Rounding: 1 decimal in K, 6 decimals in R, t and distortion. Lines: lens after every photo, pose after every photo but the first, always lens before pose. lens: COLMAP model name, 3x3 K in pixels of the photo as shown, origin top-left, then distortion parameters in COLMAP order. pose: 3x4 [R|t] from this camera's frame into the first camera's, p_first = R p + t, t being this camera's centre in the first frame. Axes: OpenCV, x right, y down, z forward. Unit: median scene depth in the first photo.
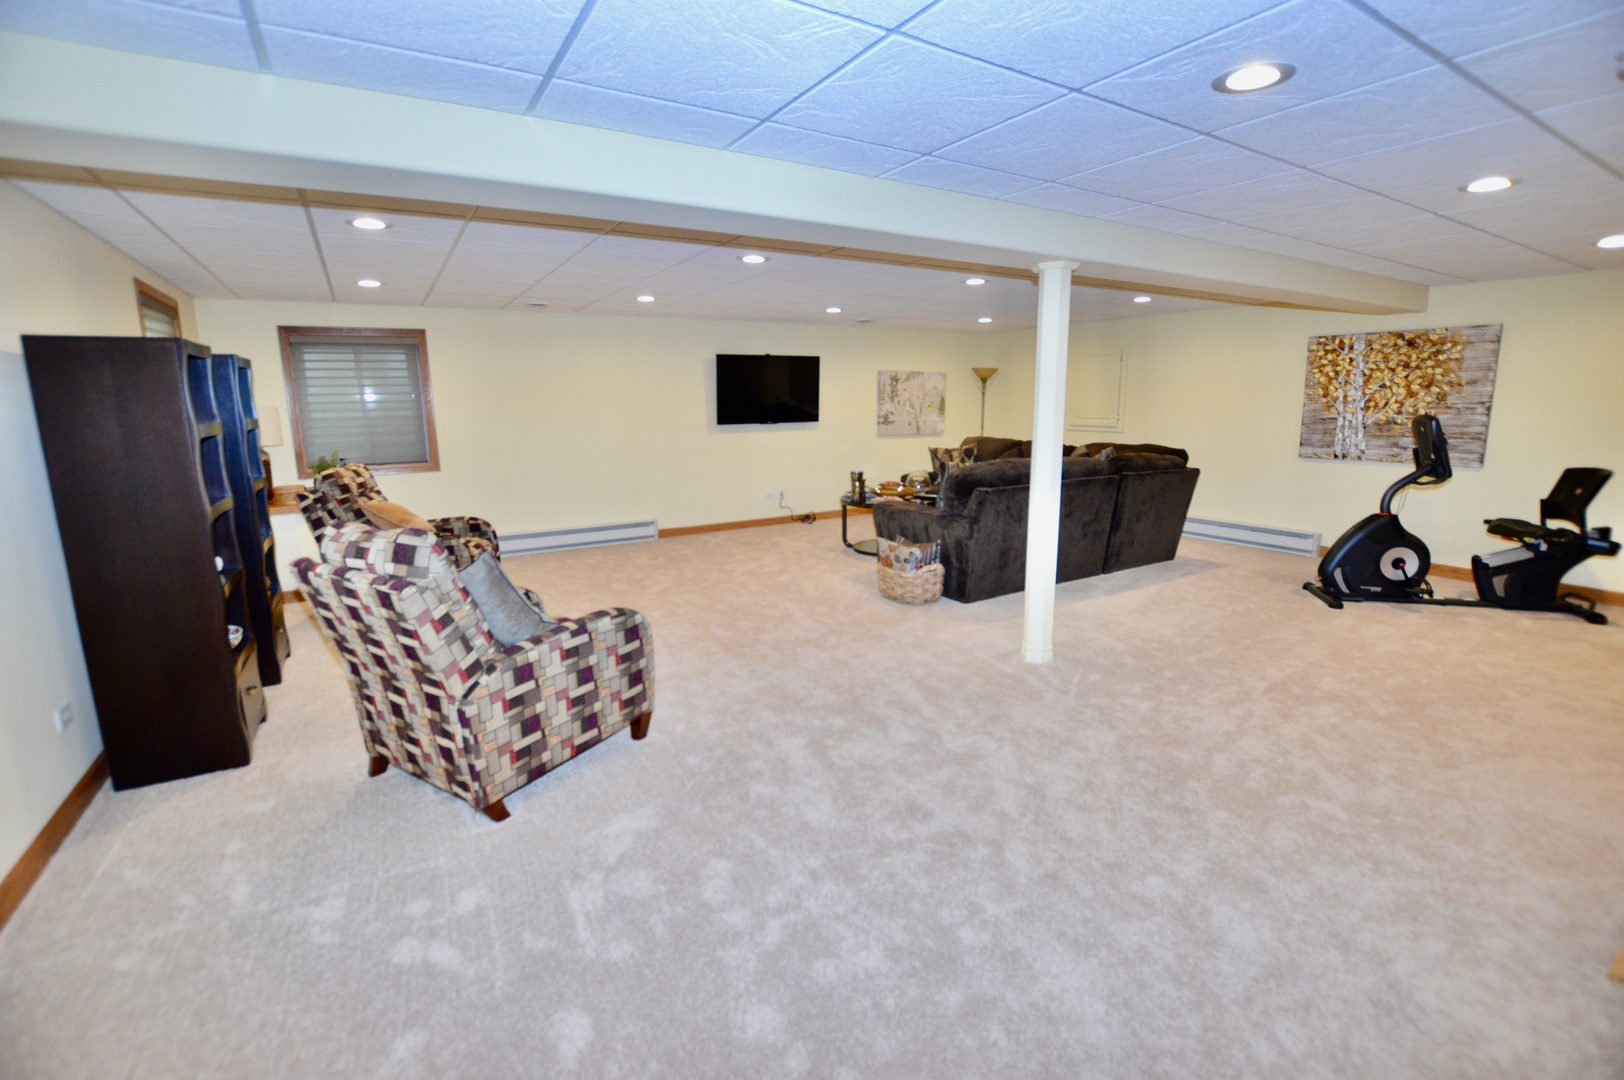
lens RADIAL K [[726.1, 0, 813.9], [0, 726.1, 541.2], [0, 0, 1]] dist [-0.026191, -0.000044]
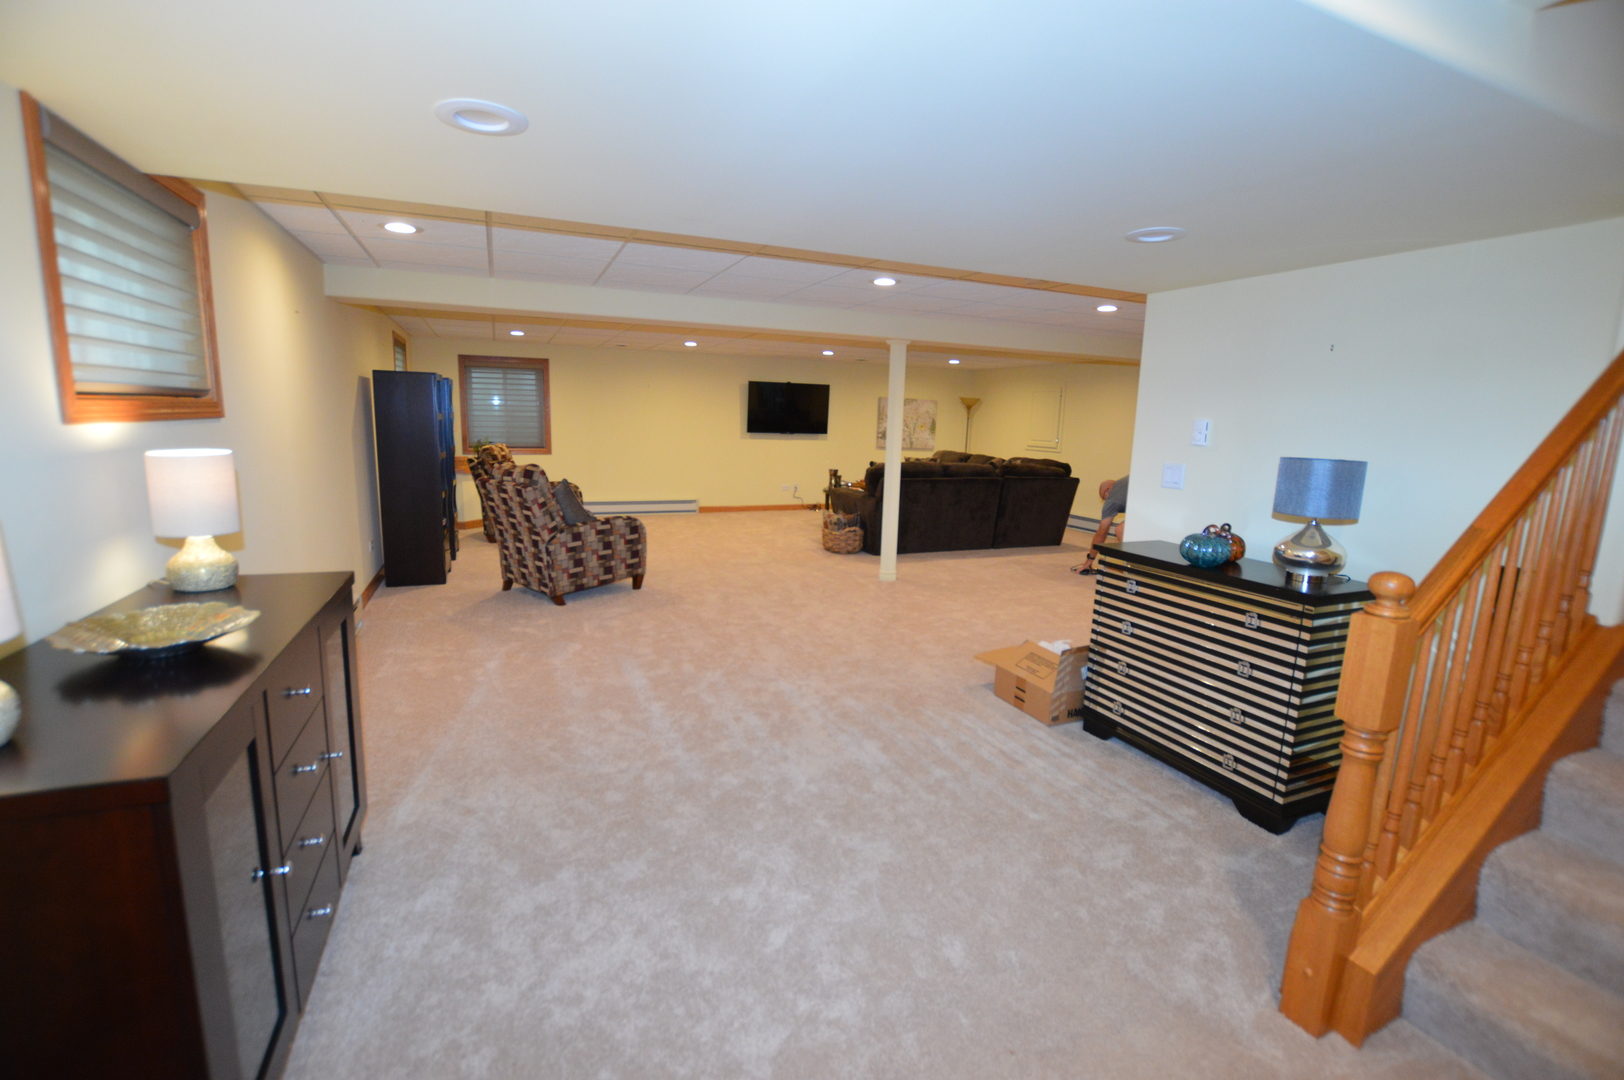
lens RADIAL K [[726.1, 0, 811.7], [0, 726.1, 538.1], [0, 0, 1]] dist [-0.026191, -0.000044]
pose [[0.988908, 0.062865, -0.134568, 0.497307], [-0.066708, 0.997478, -0.024244, 0.169269], [0.132704, 0.032952, 0.990608, -0.890325]]
